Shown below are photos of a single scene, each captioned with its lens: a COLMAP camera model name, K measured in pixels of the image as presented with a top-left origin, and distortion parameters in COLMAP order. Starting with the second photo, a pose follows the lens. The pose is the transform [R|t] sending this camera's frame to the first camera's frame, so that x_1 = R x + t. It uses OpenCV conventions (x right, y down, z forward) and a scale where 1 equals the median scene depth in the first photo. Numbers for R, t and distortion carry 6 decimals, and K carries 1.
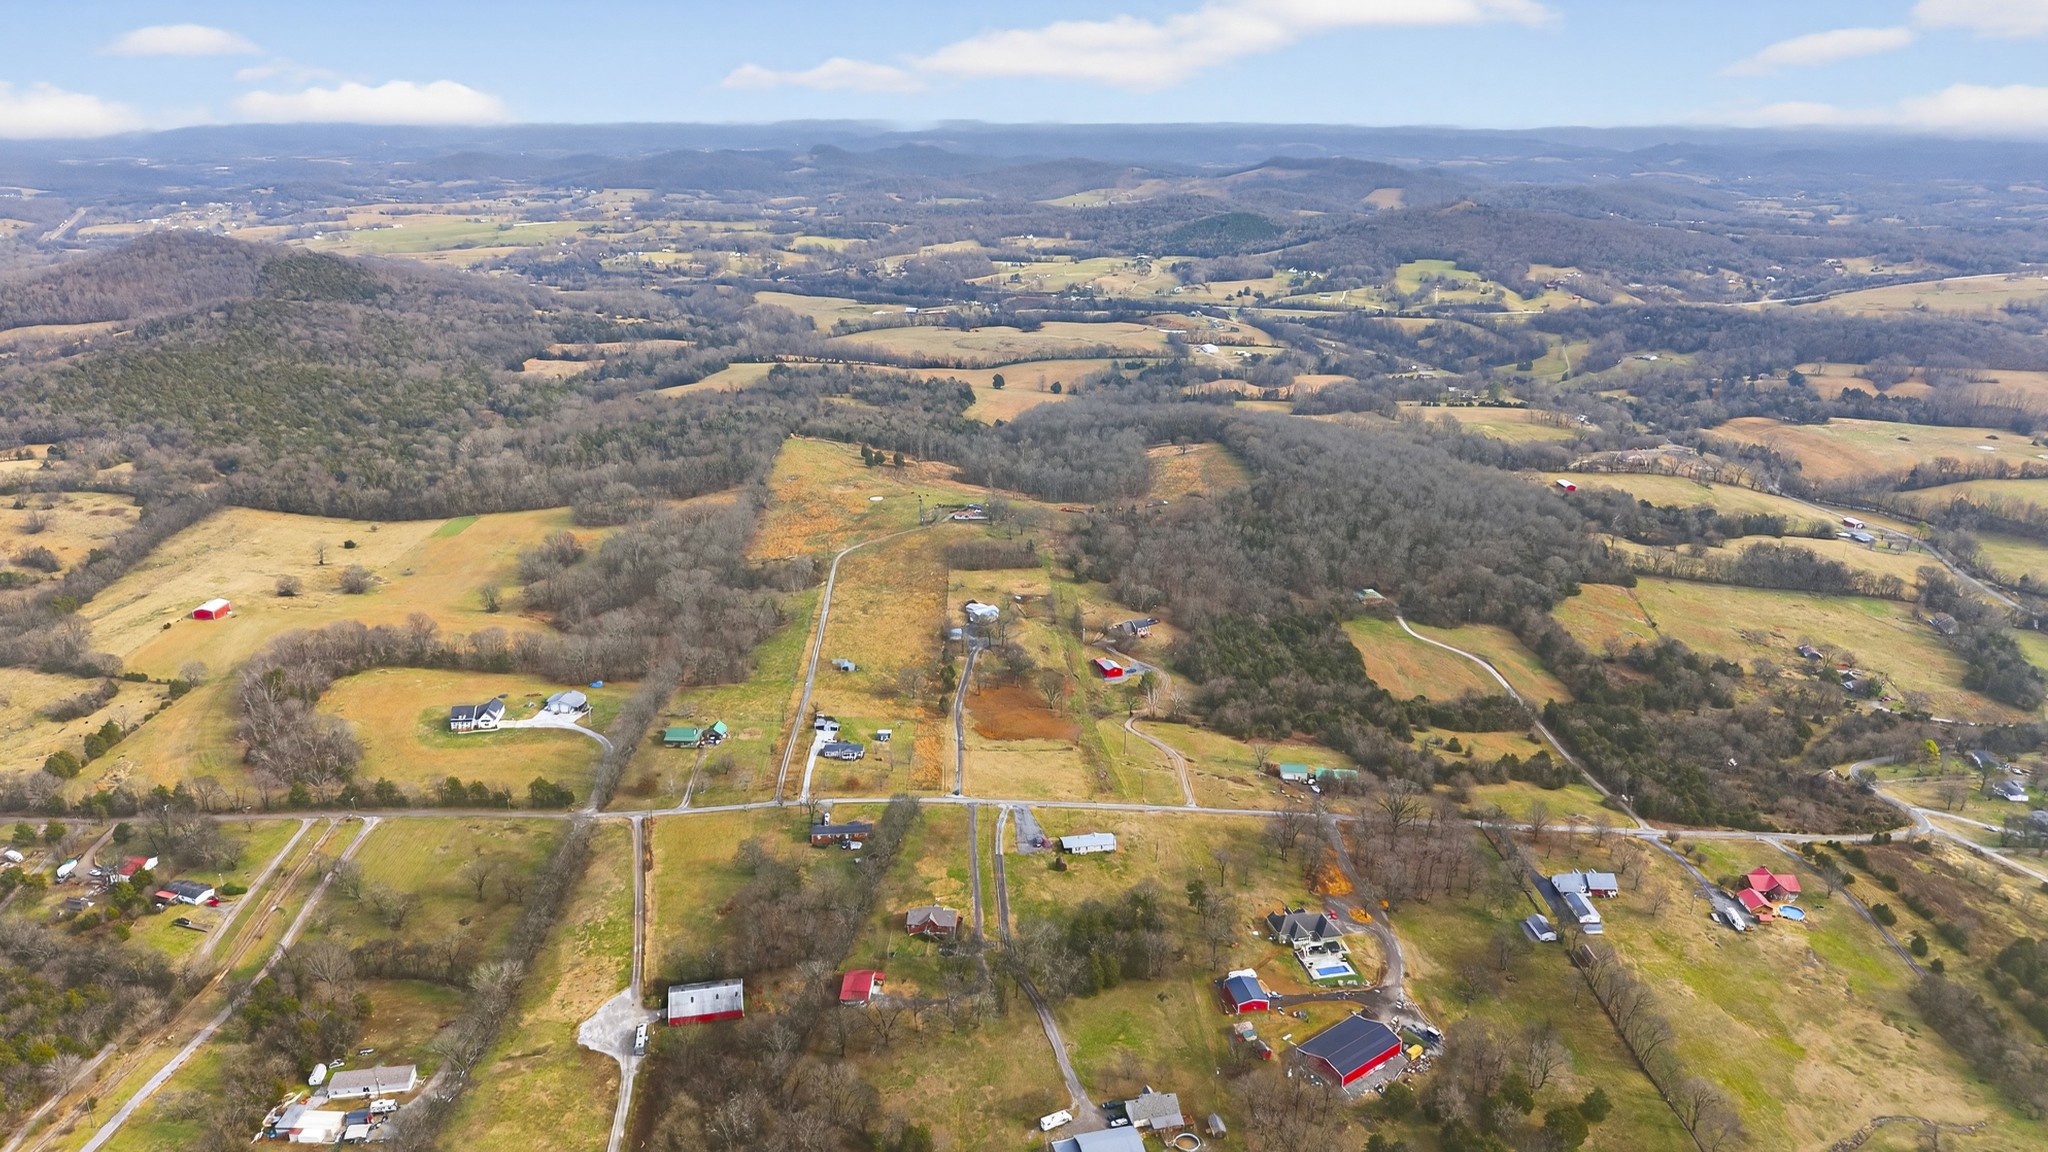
lens RADIAL K [[1396.8, 0, 977.6], [0, 1396.8, 630.5], [0, 0, 1]] dist [0.058810, -0.080898]
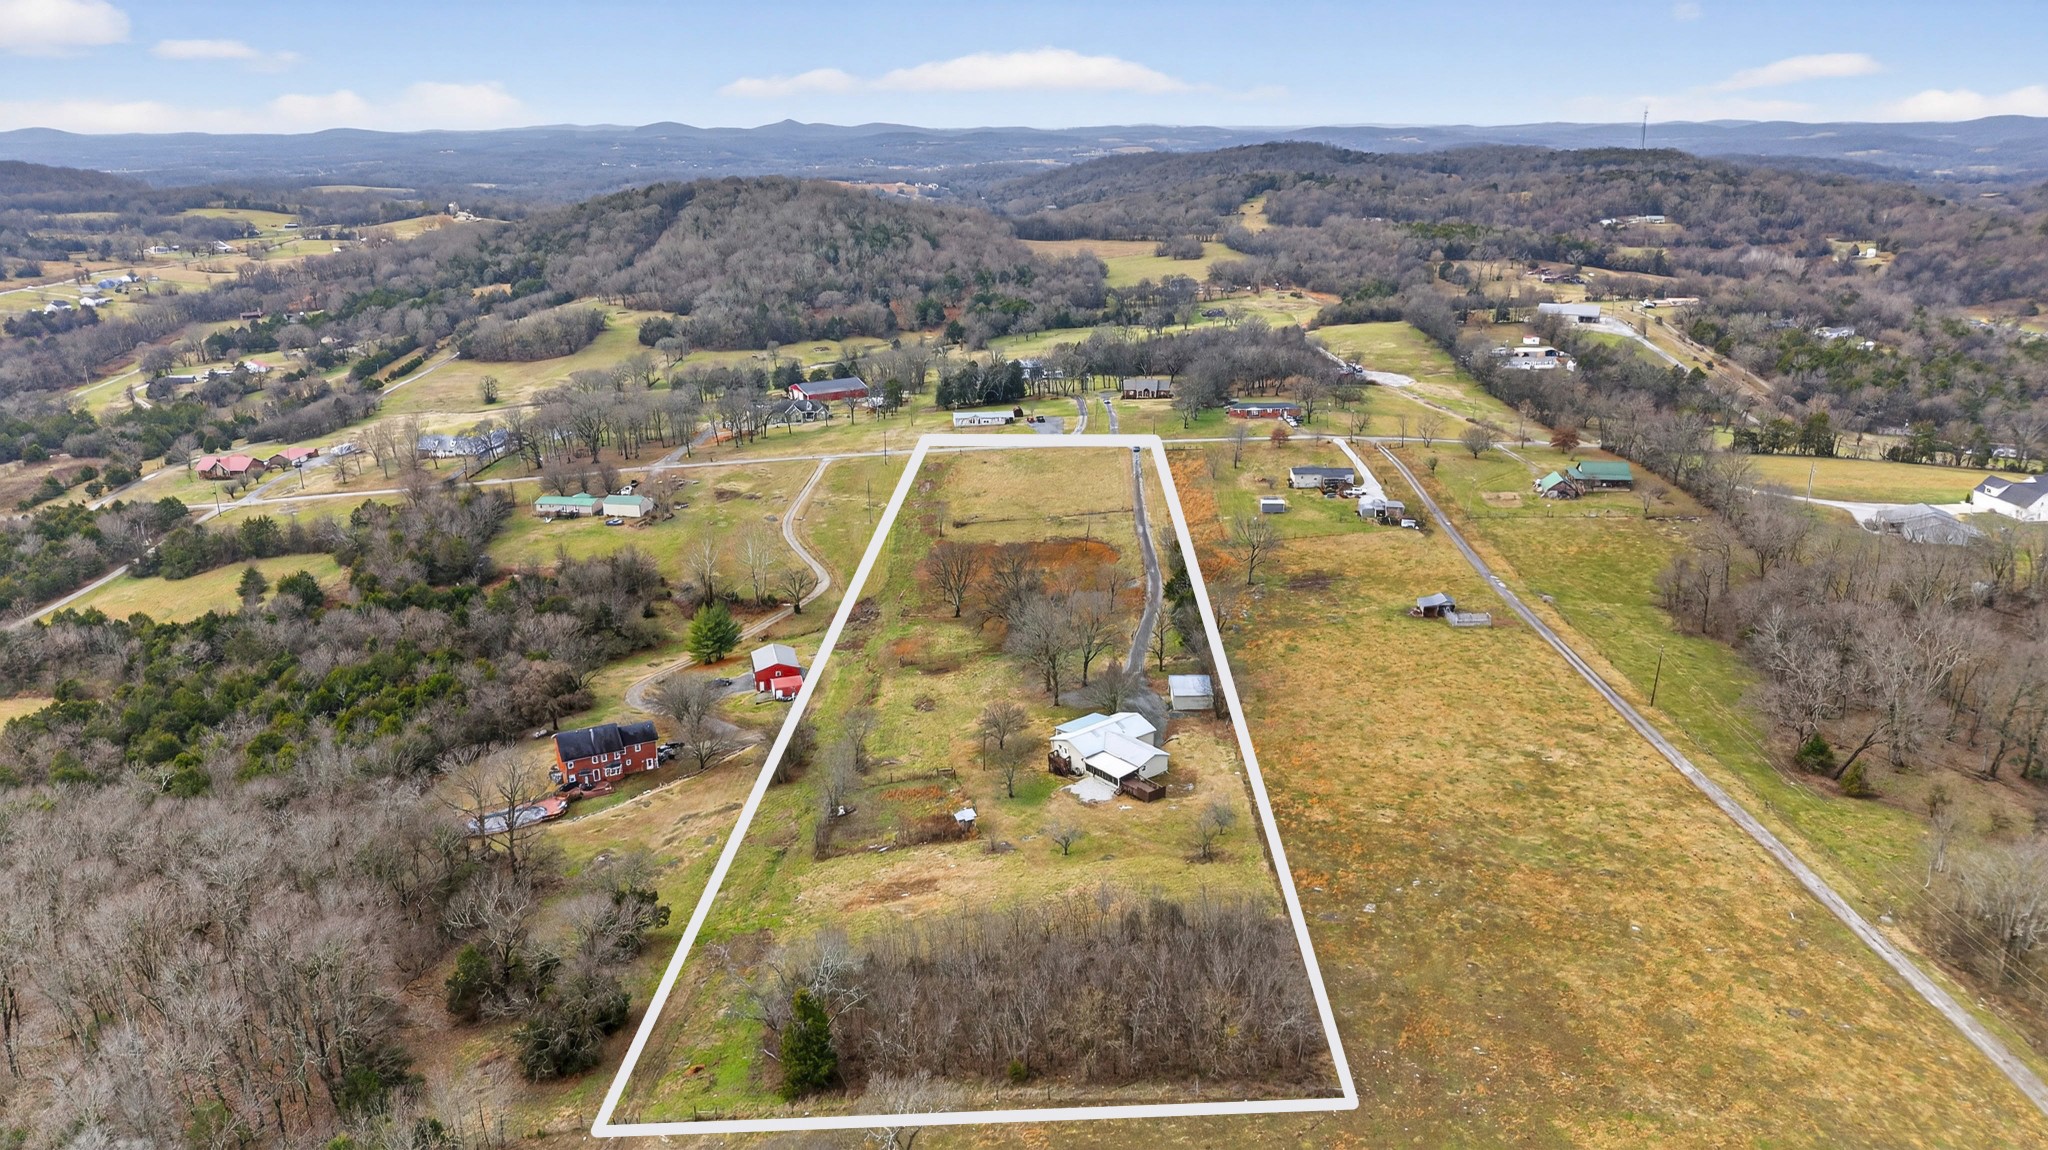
lens RADIAL K [[1365.9, 0, 1024.0], [0, 1365.9, 575.0], [0, 0, 1]] dist [0.038736, -0.062685]
pose [[-0.998877, -0.006505, 0.046925, 0.003497], [0.024388, 0.778583, 0.627068, -0.094695], [-0.040614, 0.627508, -0.777550, 0.527825]]
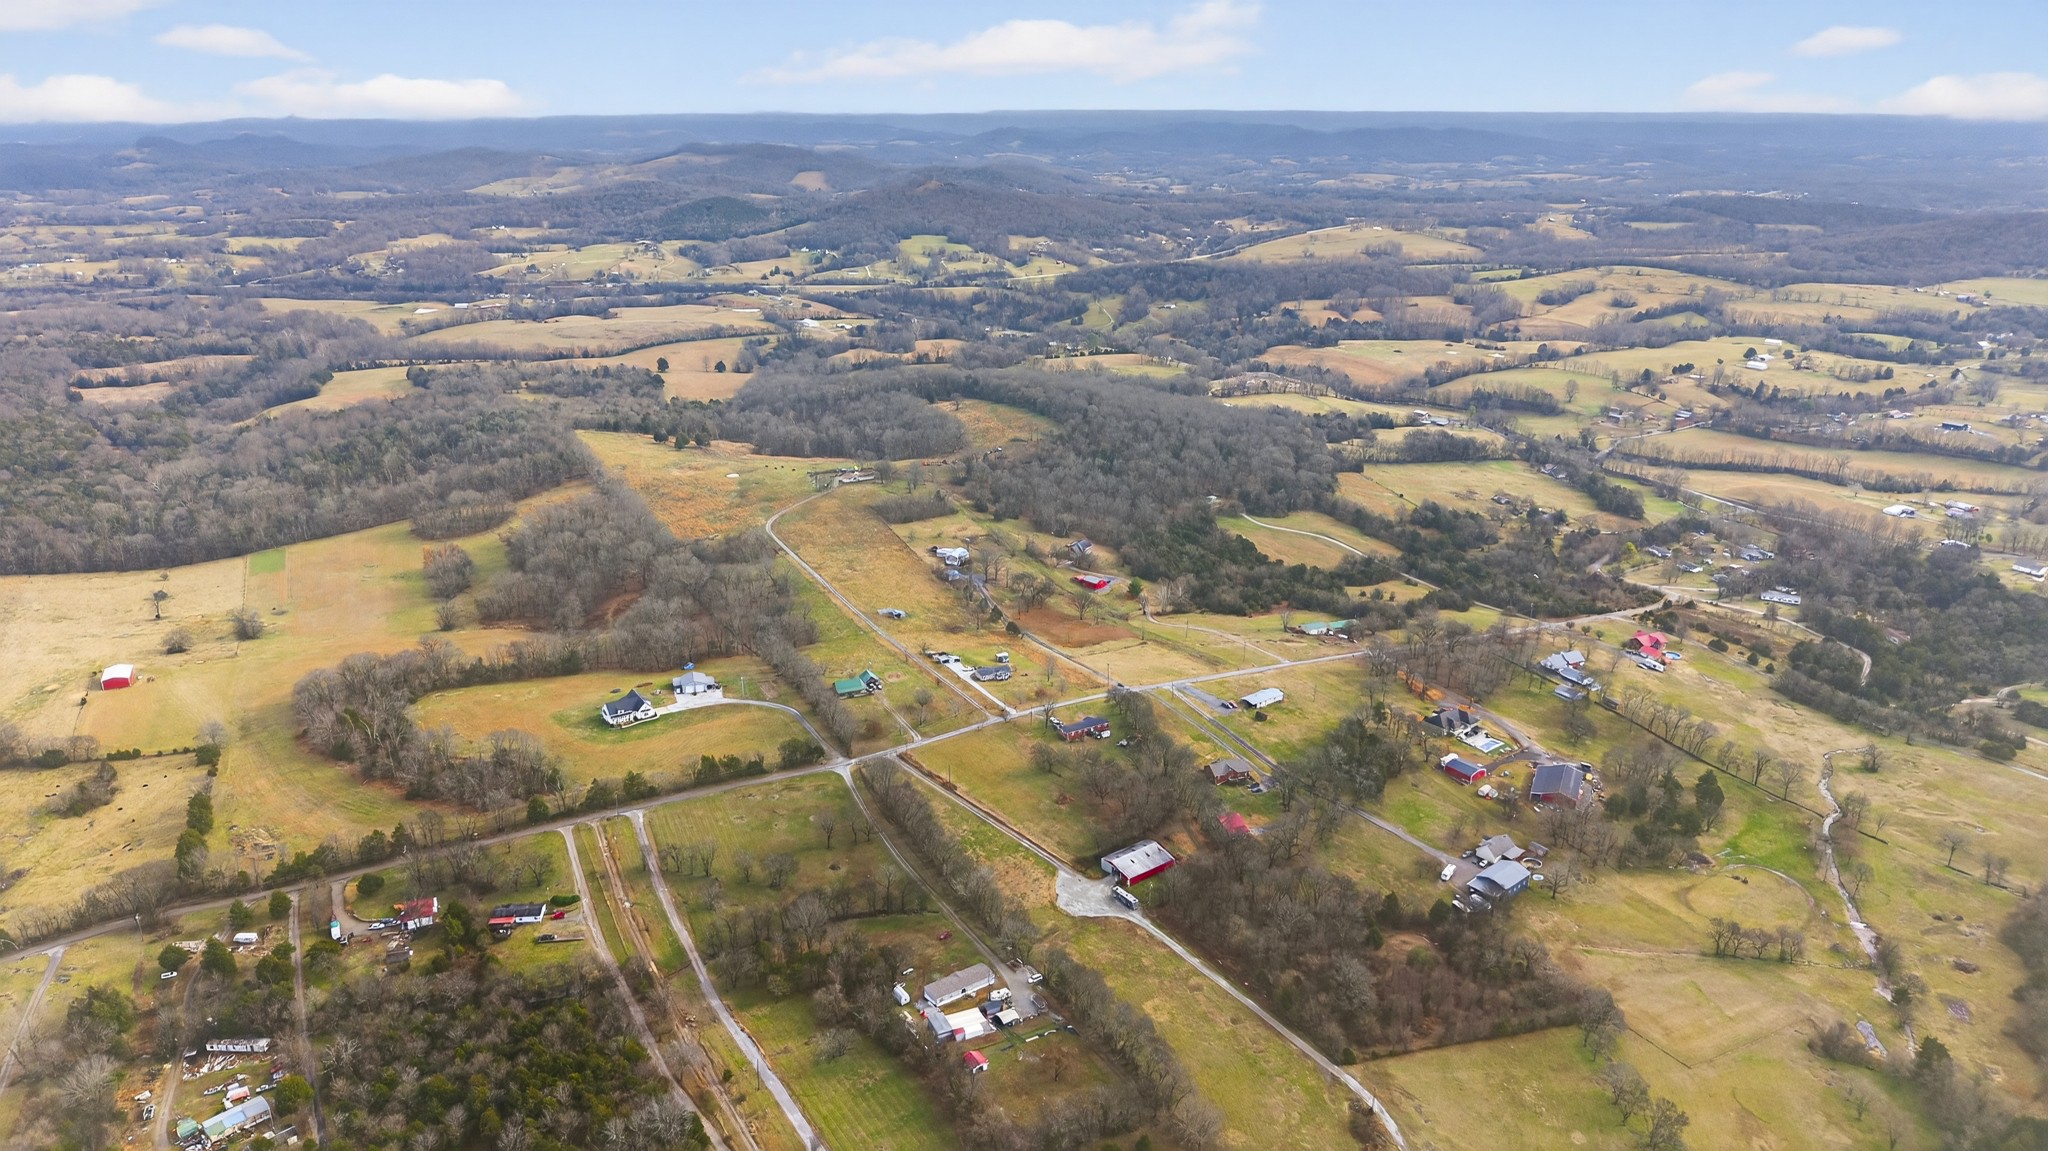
lens RADIAL K [[1373.4, 0, 1028.4], [0, 1373.4, 552.9], [0, 0, 1]] dist [0.039900, -0.050499]
pose [[0.897909, -0.139371, 0.417535, -0.176784], [0.154307, 0.988021, -0.002041, -0.001104], [-0.412249, 0.066261, 0.908658, -0.007163]]
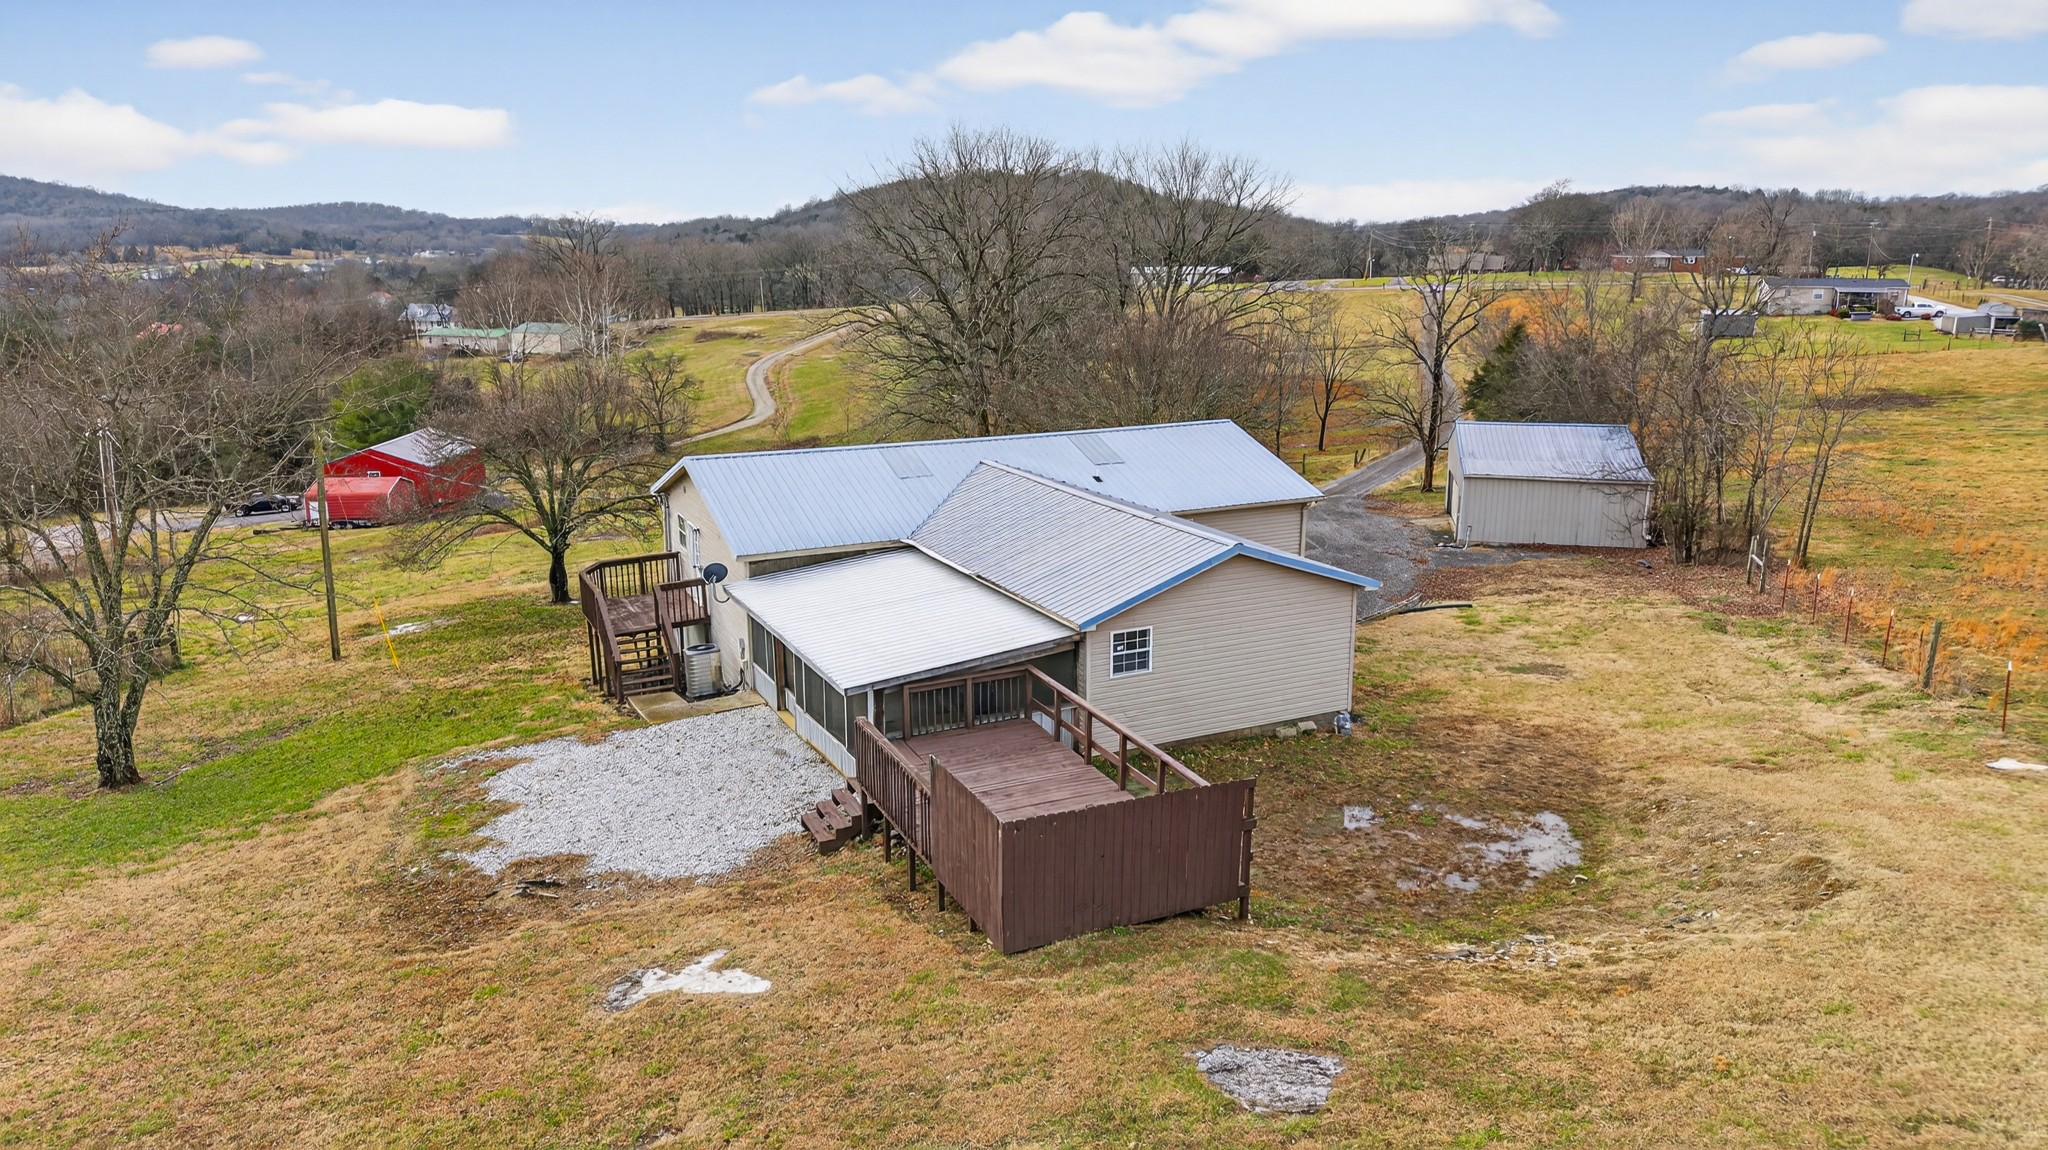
lens RADIAL K [[1373.4, 0, 1028.4], [0, 1373.4, 552.4], [0, 0, 1]] dist [0.039900, -0.050499]
pose [[-0.962095, -0.061263, 0.265746, -0.004040], [0.096088, 0.835805, 0.540552, -0.016173], [-0.255227, 0.545598, -0.798237, 0.457249]]
